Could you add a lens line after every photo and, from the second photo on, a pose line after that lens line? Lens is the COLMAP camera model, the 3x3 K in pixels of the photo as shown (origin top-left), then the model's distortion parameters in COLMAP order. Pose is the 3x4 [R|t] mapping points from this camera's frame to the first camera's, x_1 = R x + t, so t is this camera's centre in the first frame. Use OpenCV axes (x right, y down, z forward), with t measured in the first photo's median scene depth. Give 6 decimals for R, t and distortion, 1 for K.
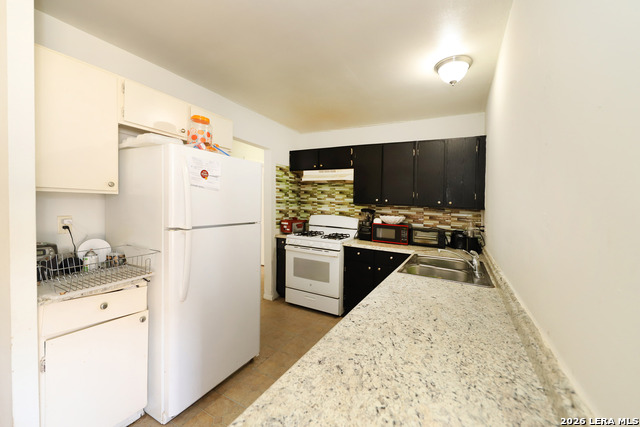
lens RADIAL K [[258.3, 0, 319.9], [0, 258.3, 209.7], [0, 0, 1]] dist [-0.017555, -0.001193]
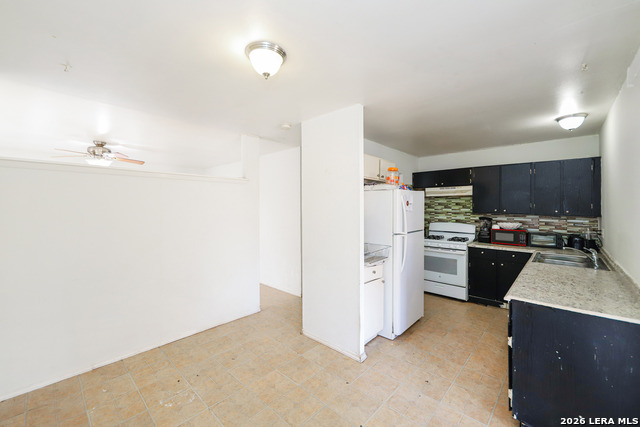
lens RADIAL K [[258.3, 0, 319.7], [0, 258.3, 213.9], [0, 0, 1]] dist [-0.017555, -0.001193]
pose [[0.962920, -0.025805, -0.268550, -0.271557], [0.024727, 0.999667, -0.007394, -0.032074], [0.268651, 0.000480, 0.963237, -0.430105]]
